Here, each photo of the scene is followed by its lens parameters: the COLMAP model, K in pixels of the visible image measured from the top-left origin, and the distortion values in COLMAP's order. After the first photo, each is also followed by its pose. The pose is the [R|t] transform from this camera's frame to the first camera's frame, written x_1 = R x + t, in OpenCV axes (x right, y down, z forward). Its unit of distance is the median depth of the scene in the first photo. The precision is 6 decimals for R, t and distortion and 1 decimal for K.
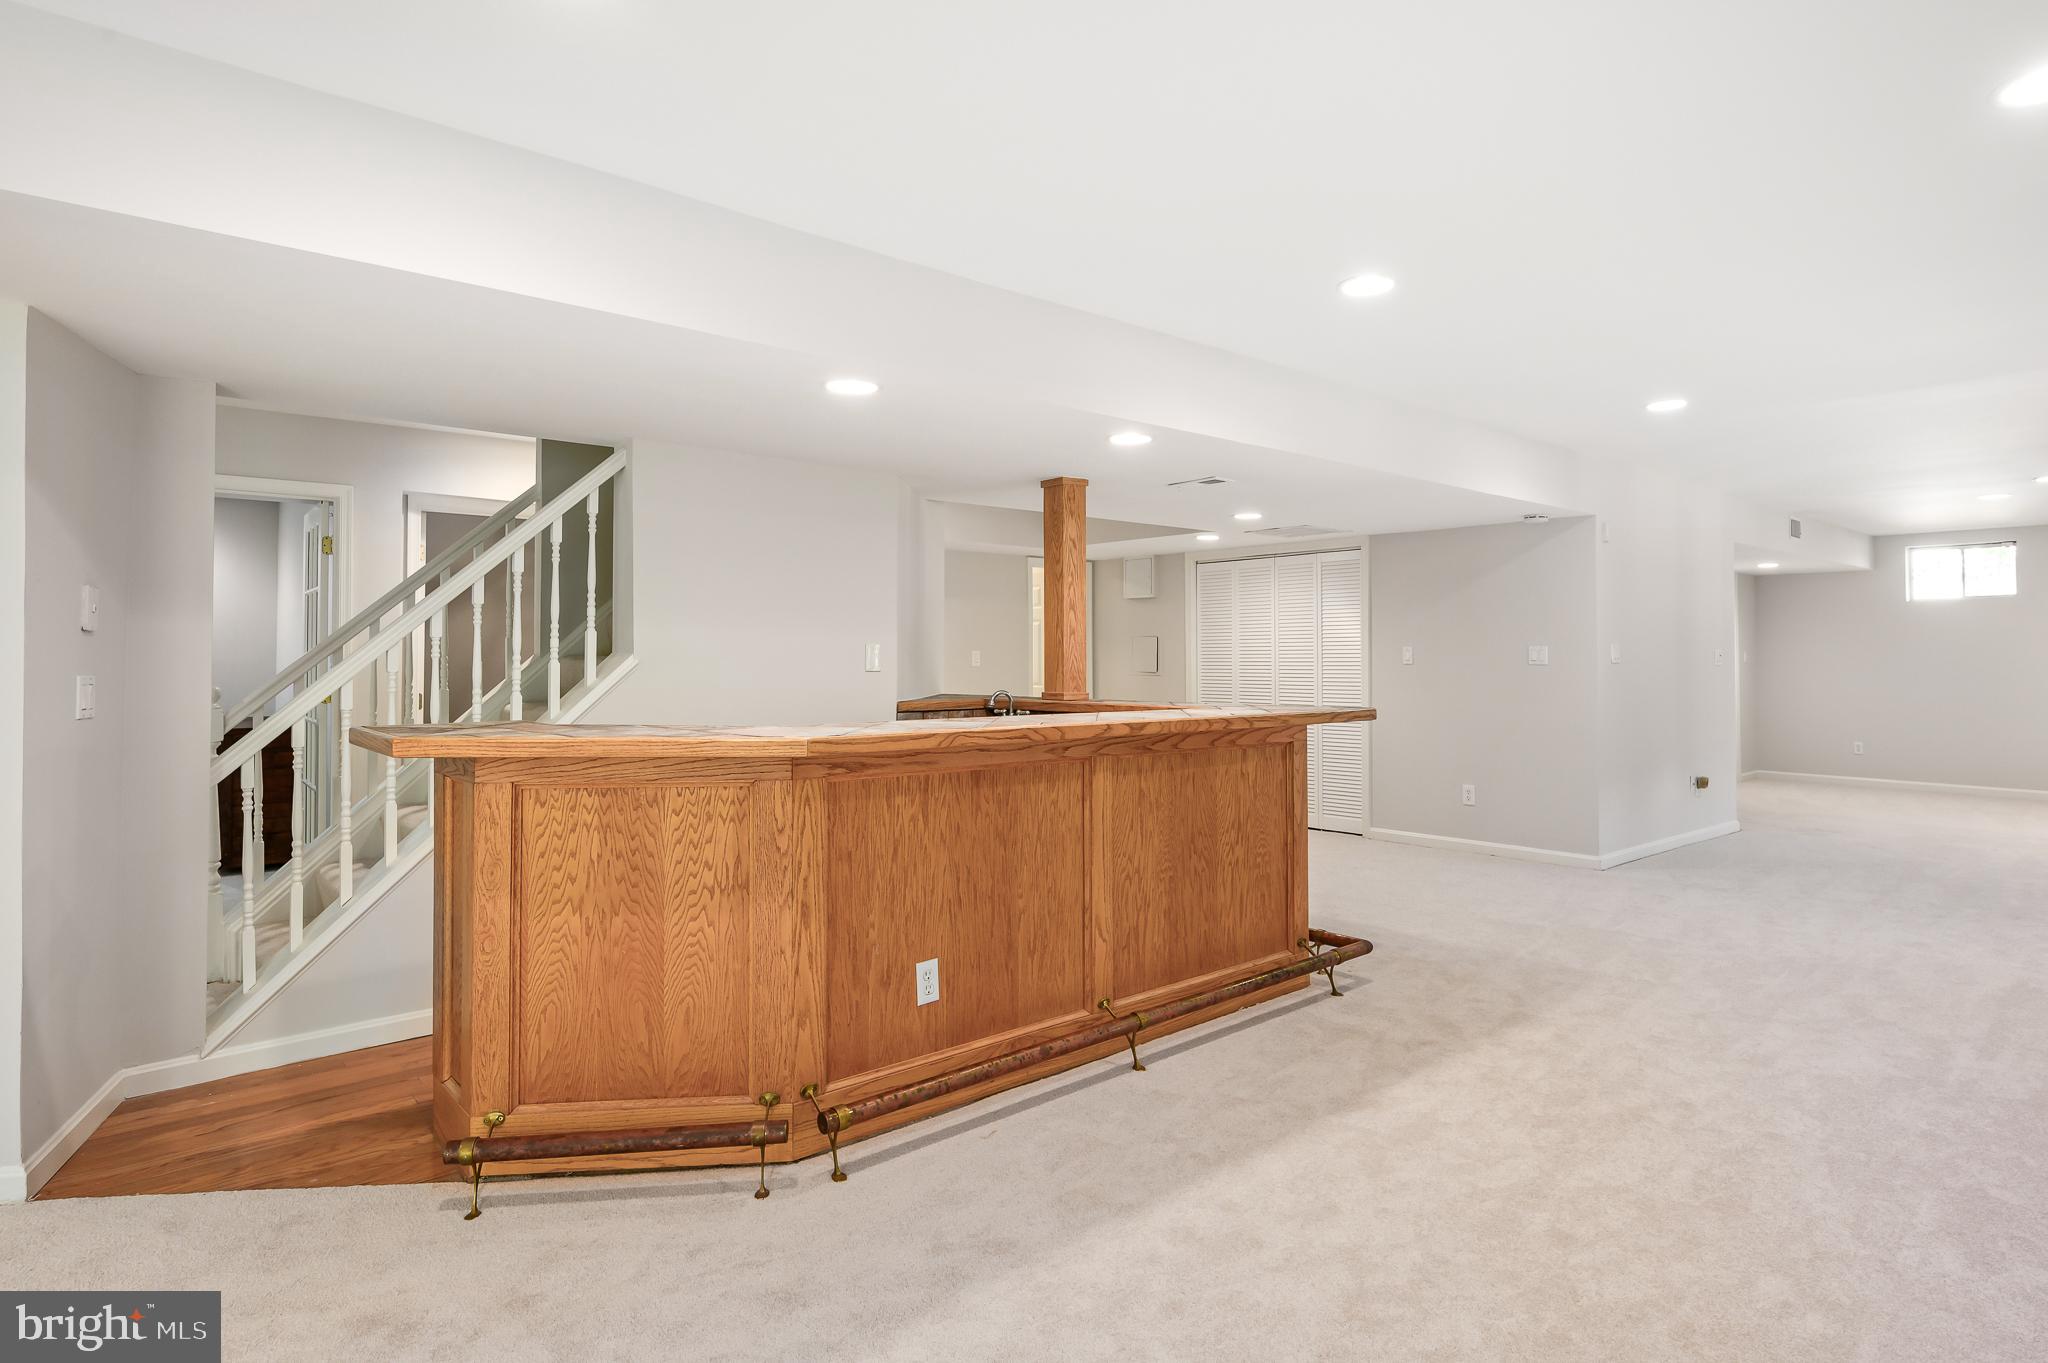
lens RADIAL K [[1120.1, 0, 1048.7], [0, 1120.1, 636.9], [0, 0, 1]] dist [0.003696, 0.000221]
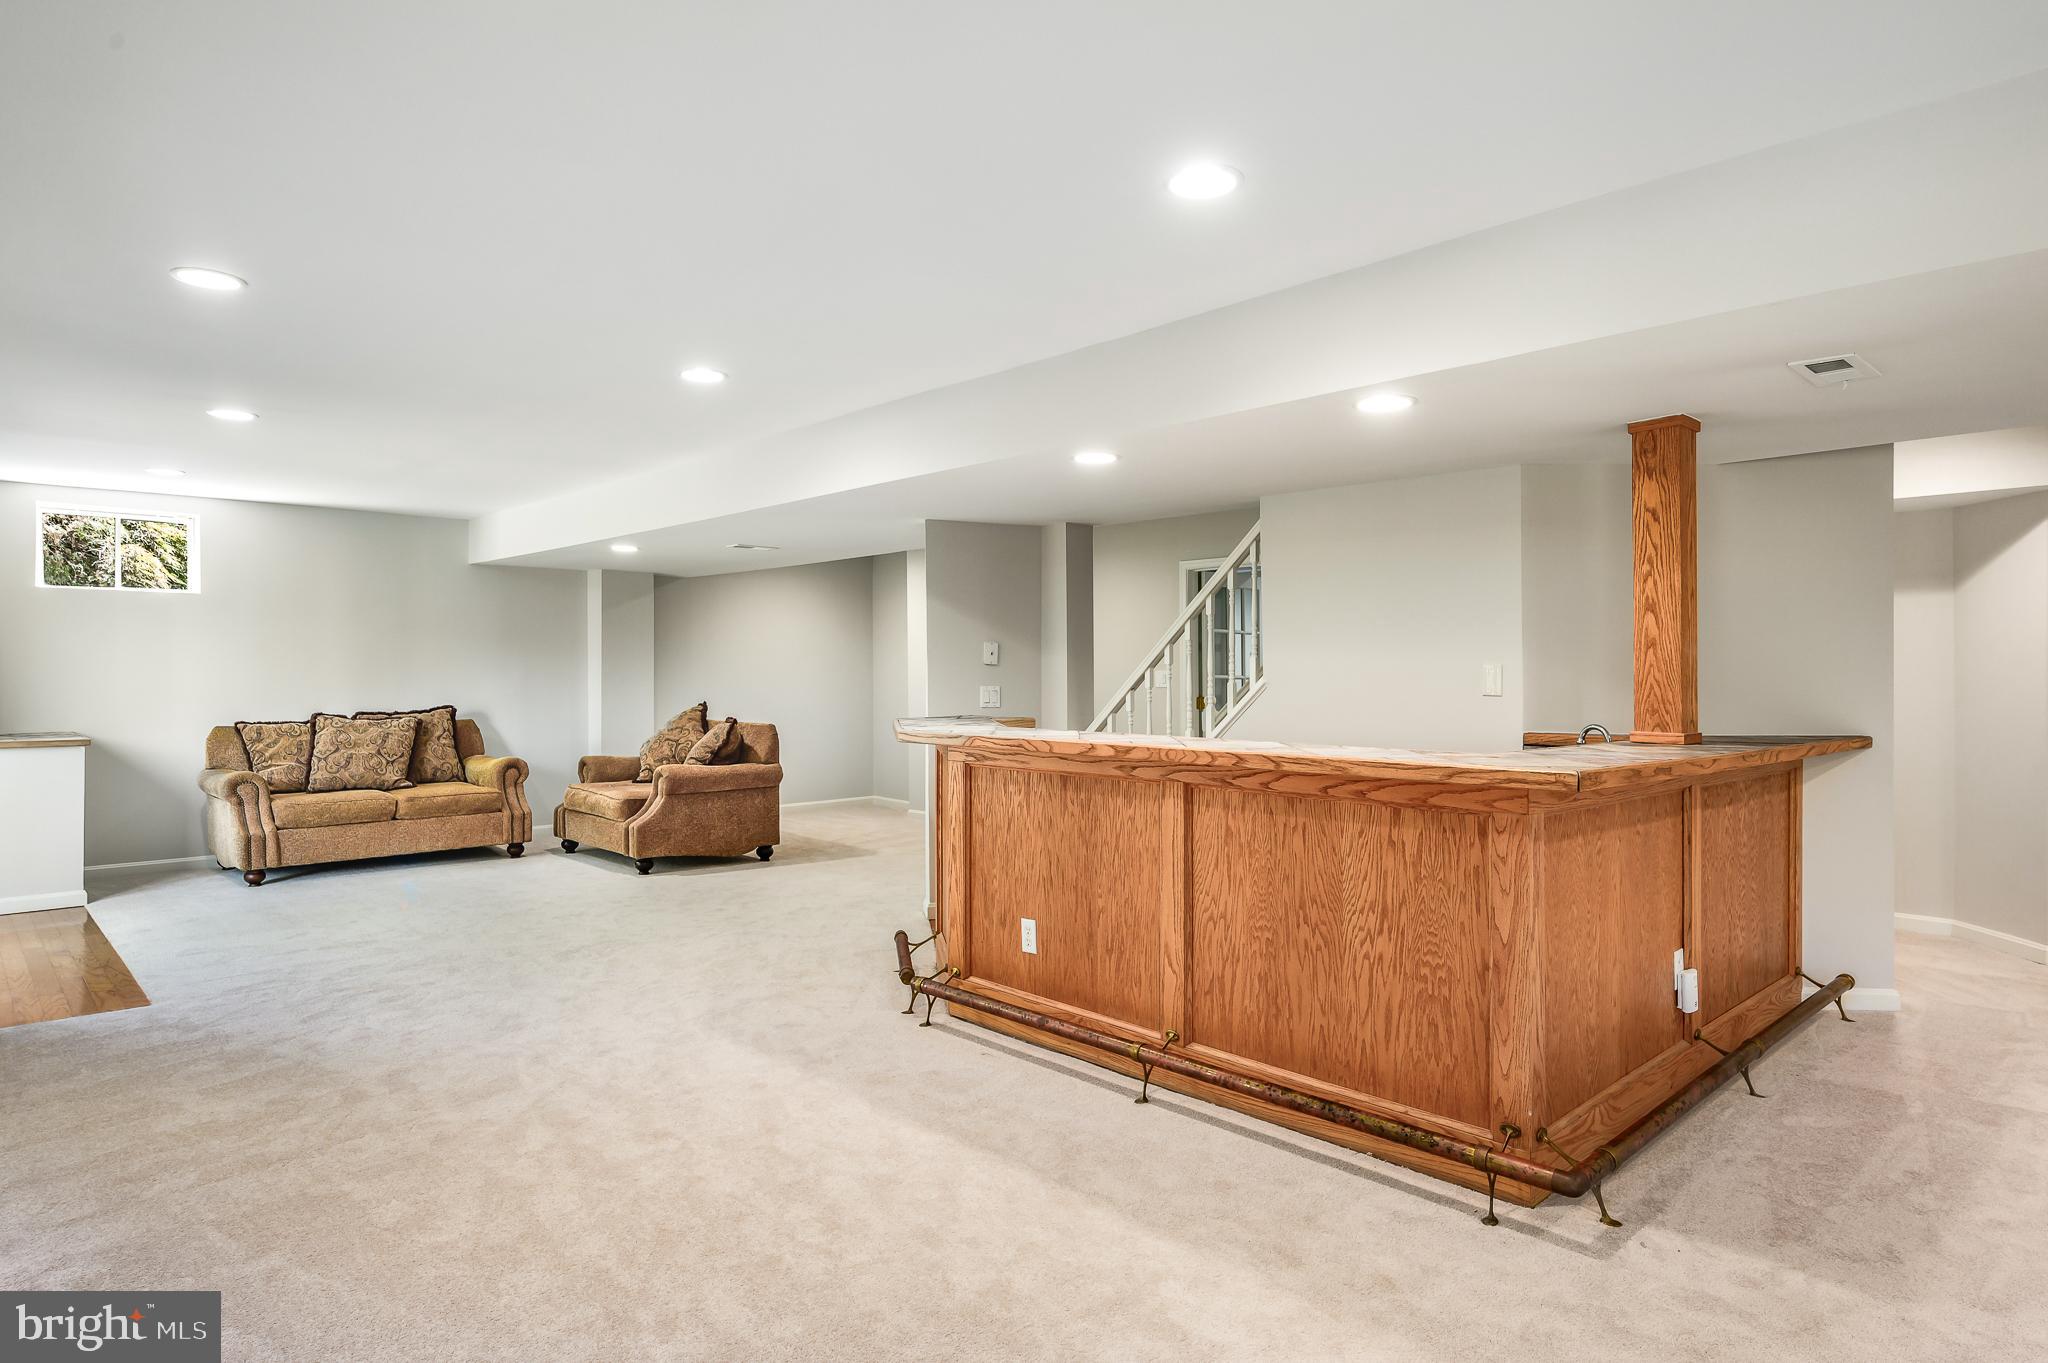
lens RADIAL K [[1171.1, 0, 1024.0], [0, 1171.1, 681.5], [0, 0, 1]] dist [-0.004615, 0.000129]
pose [[0.013101, 0.007786, -0.999884, 1.083479], [0.016593, 0.999830, 0.008003, 0.010324], [0.999776, -0.016696, 0.012970, 0.883320]]
